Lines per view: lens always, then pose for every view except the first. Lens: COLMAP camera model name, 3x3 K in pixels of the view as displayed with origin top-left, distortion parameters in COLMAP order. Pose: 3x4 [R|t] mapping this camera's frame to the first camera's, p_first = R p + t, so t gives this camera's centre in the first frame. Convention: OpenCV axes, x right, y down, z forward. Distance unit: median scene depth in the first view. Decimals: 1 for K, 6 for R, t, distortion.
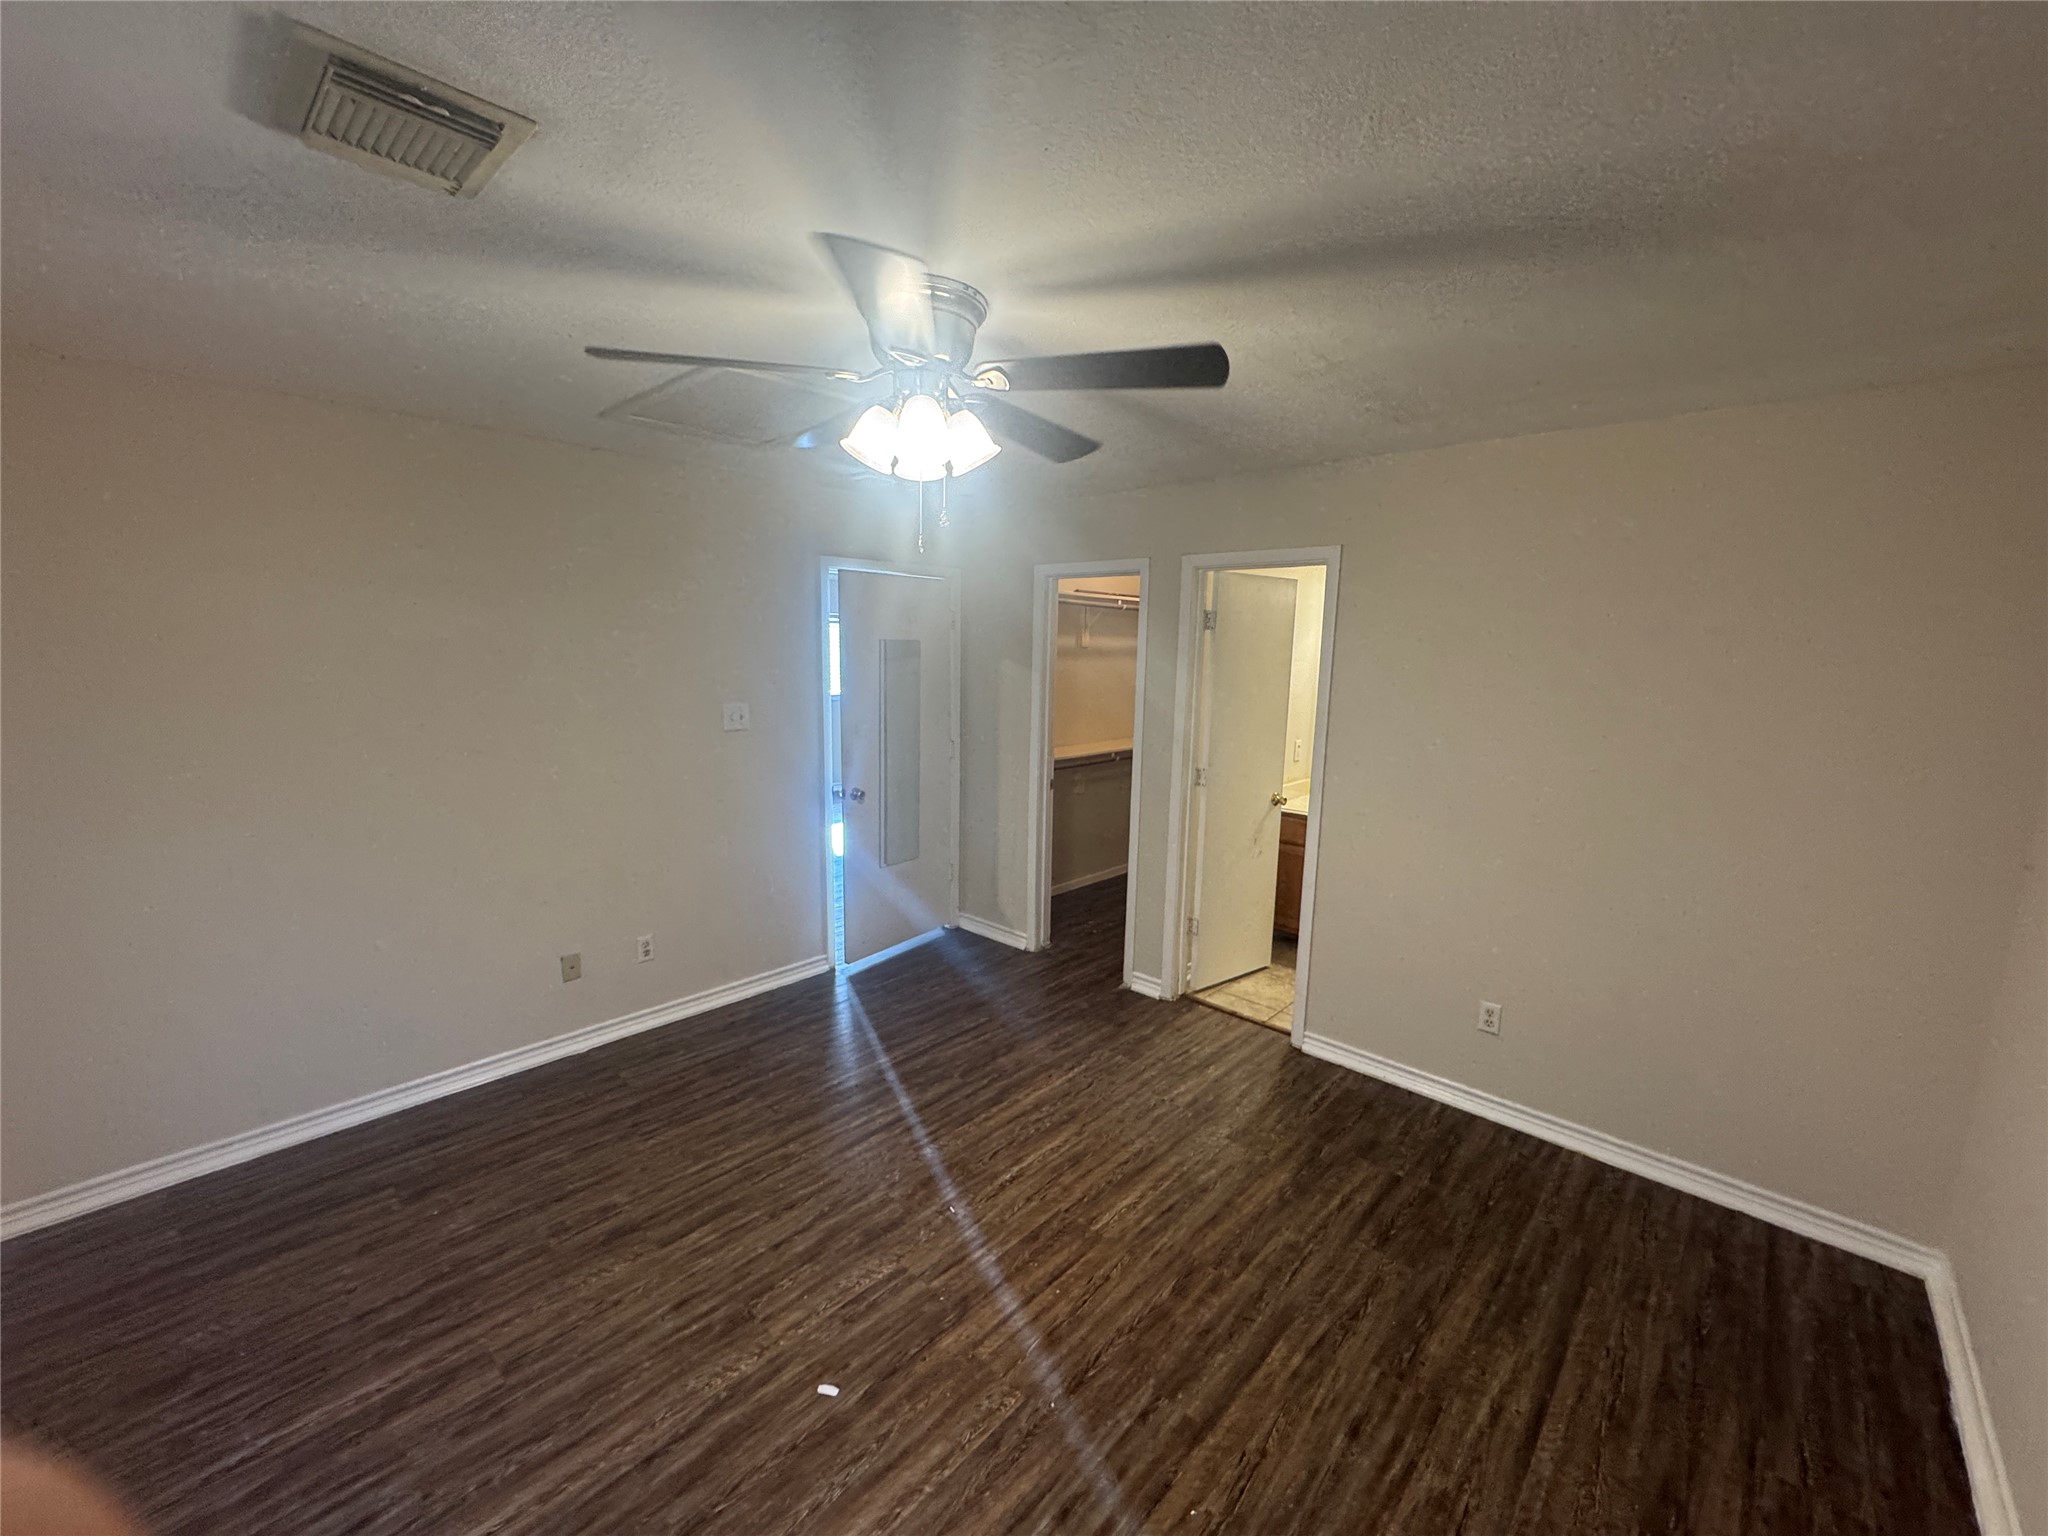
lens RADIAL K [[819.2, 0, 1025.1], [0, 819.2, 766.3], [0, 0, 1]] dist [-0.000228, 0.000209]
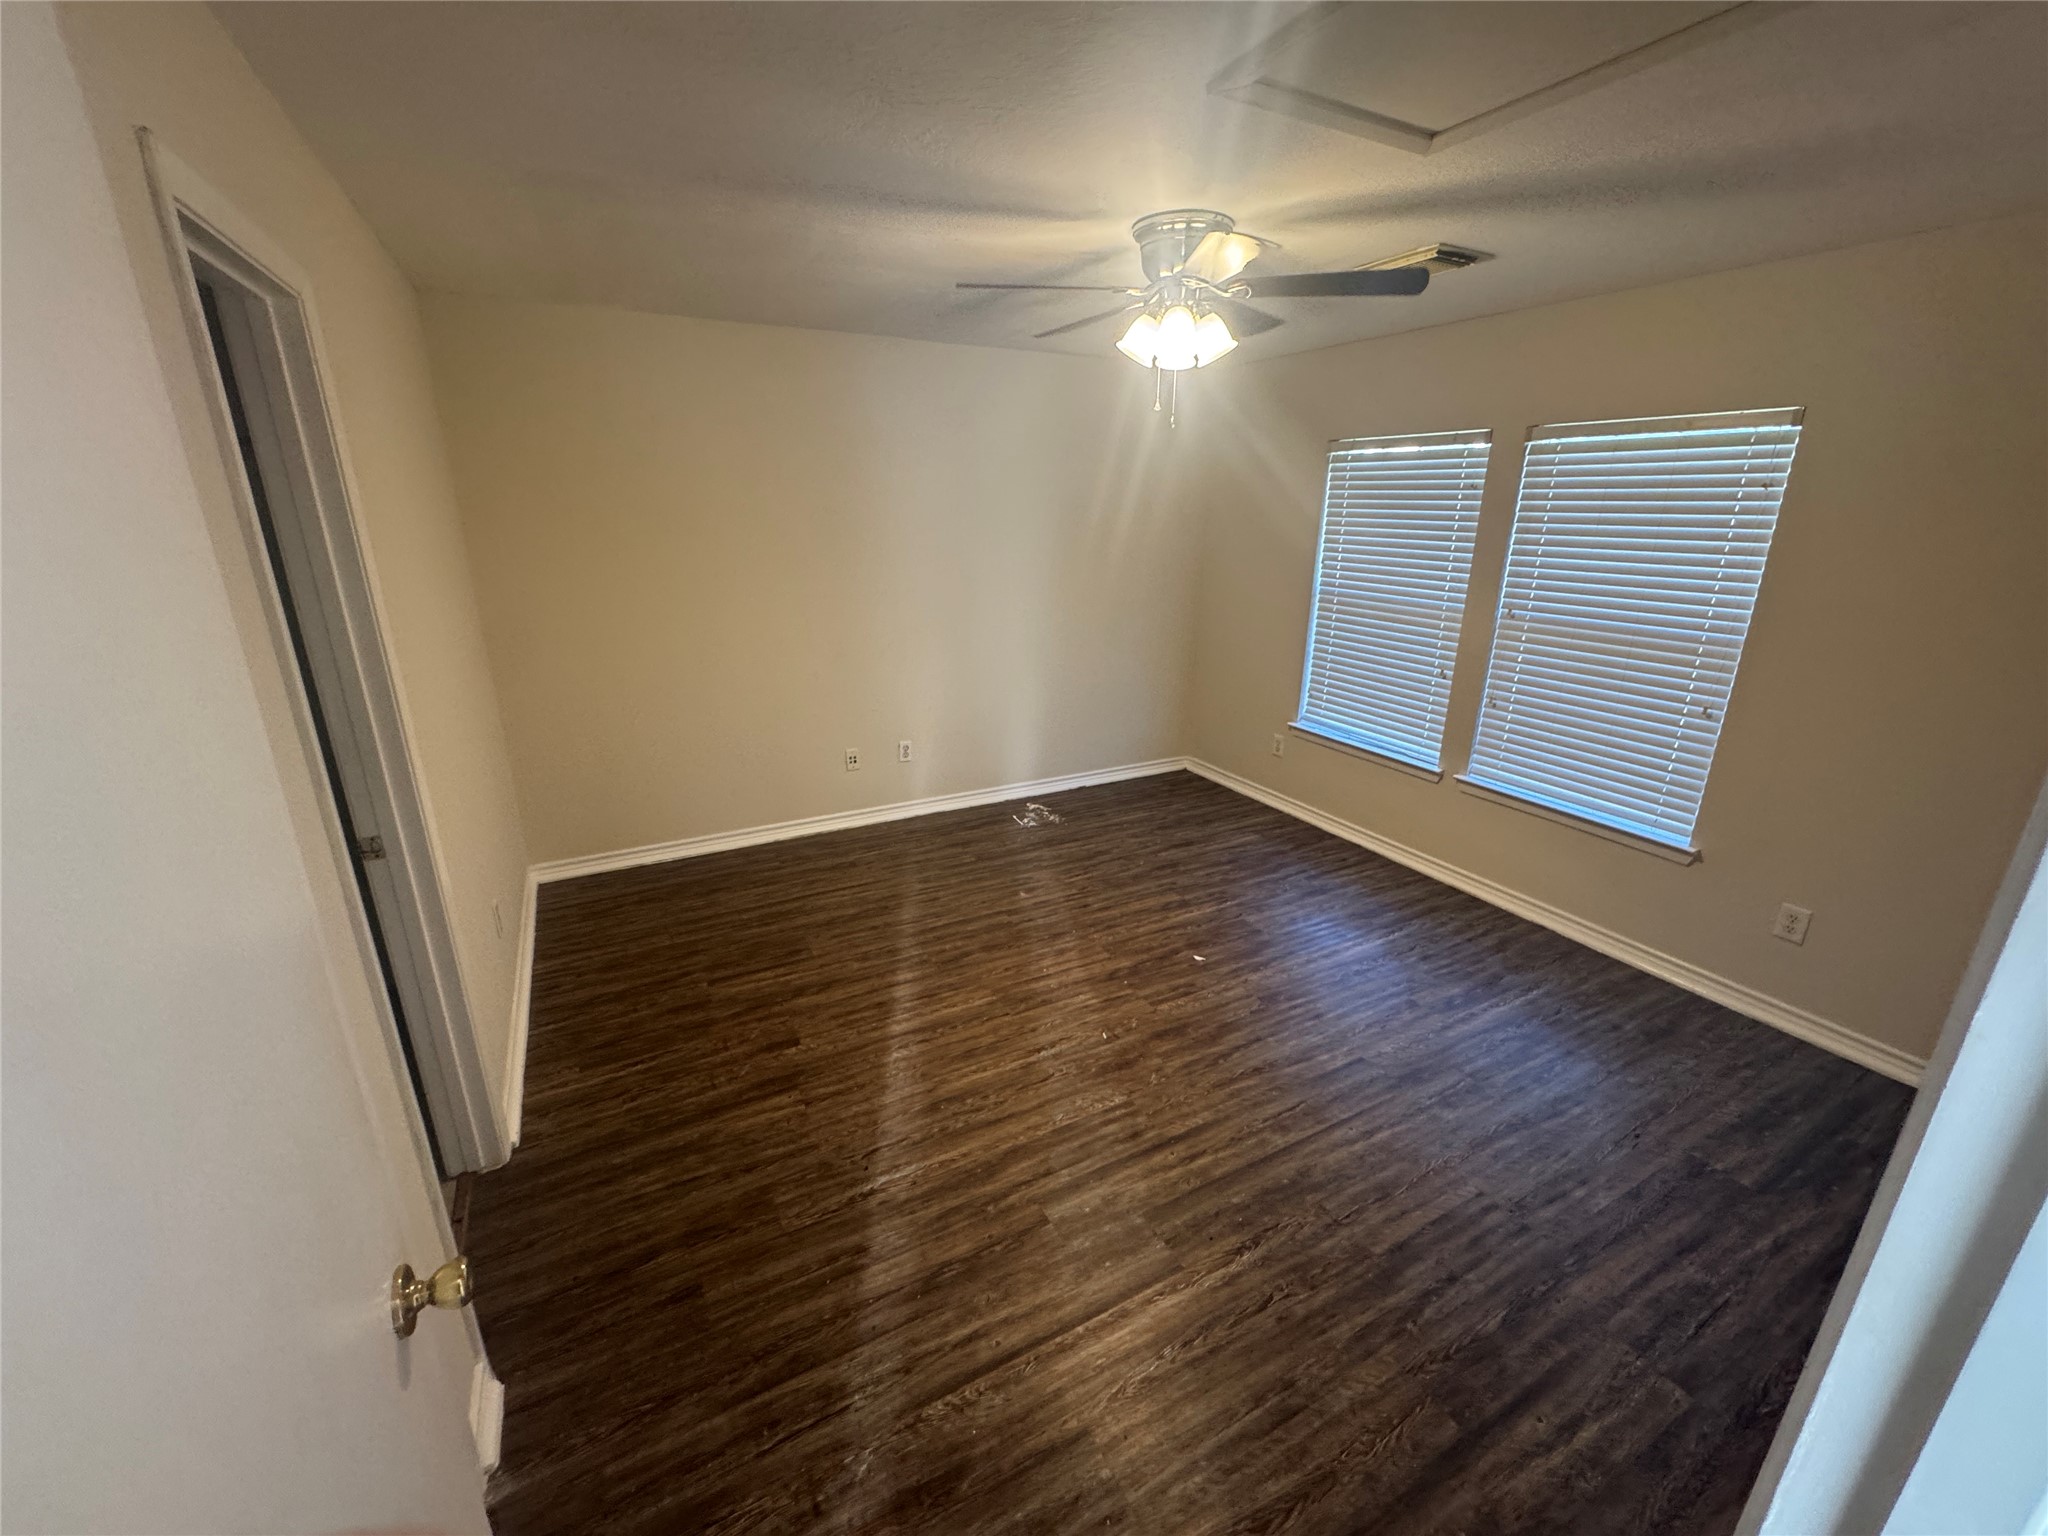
lens RADIAL K [[819.2, 0, 1022.9], [0, 819.2, 765.3], [0, 0, 1]] dist [-0.000228, 0.000209]
pose [[-0.944364, -0.124983, 0.304230, -0.275699], [0.025939, 0.893803, 0.447710, -0.278574], [-0.327877, 0.430692, -0.840833, 1.816129]]
